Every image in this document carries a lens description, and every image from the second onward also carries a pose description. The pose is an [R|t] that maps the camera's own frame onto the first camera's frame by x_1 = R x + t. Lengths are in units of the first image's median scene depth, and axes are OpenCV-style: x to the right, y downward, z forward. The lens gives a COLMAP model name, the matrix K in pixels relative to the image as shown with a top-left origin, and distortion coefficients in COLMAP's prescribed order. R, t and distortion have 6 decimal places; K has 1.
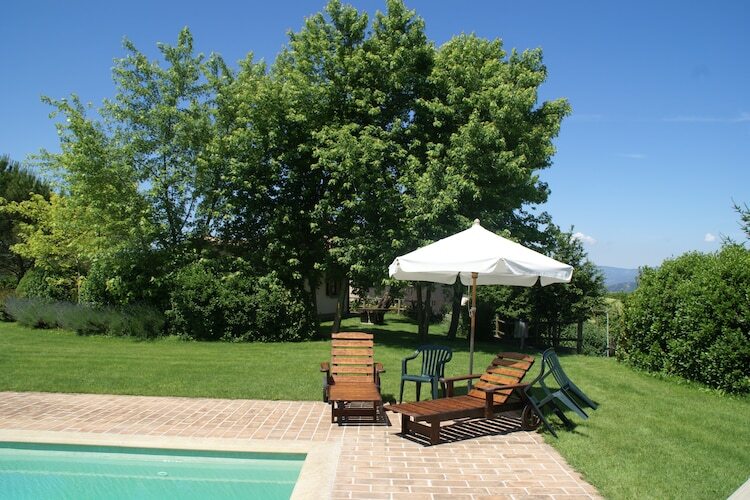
lens RADIAL K [[583.3, 0, 375.0], [0, 583.3, 250.0], [0, 0, 1]] dist [-0.155449, 0.098093]
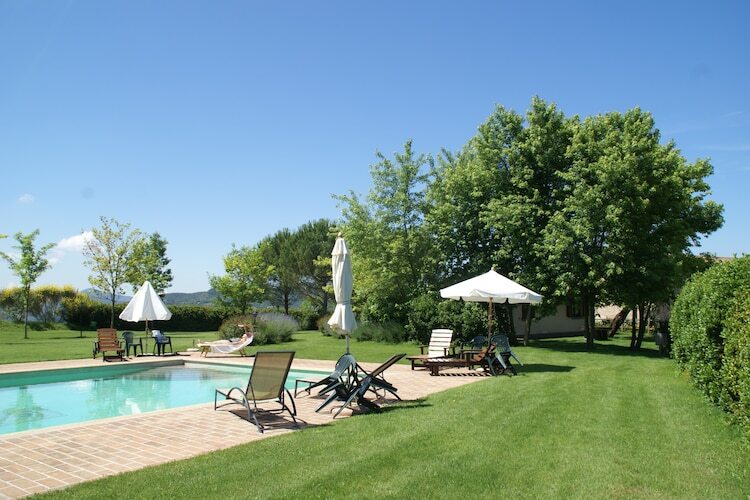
lens RADIAL K [[583.3, 0, 375.0], [0, 583.3, 250.0], [0, 0, 1]] dist [-0.155449, 0.098093]
pose [[0.845589, -0.067277, -0.529579, 0.410910], [0.042515, 0.997363, -0.058820, -0.008744], [0.532139, 0.027222, 0.846219, -0.382366]]
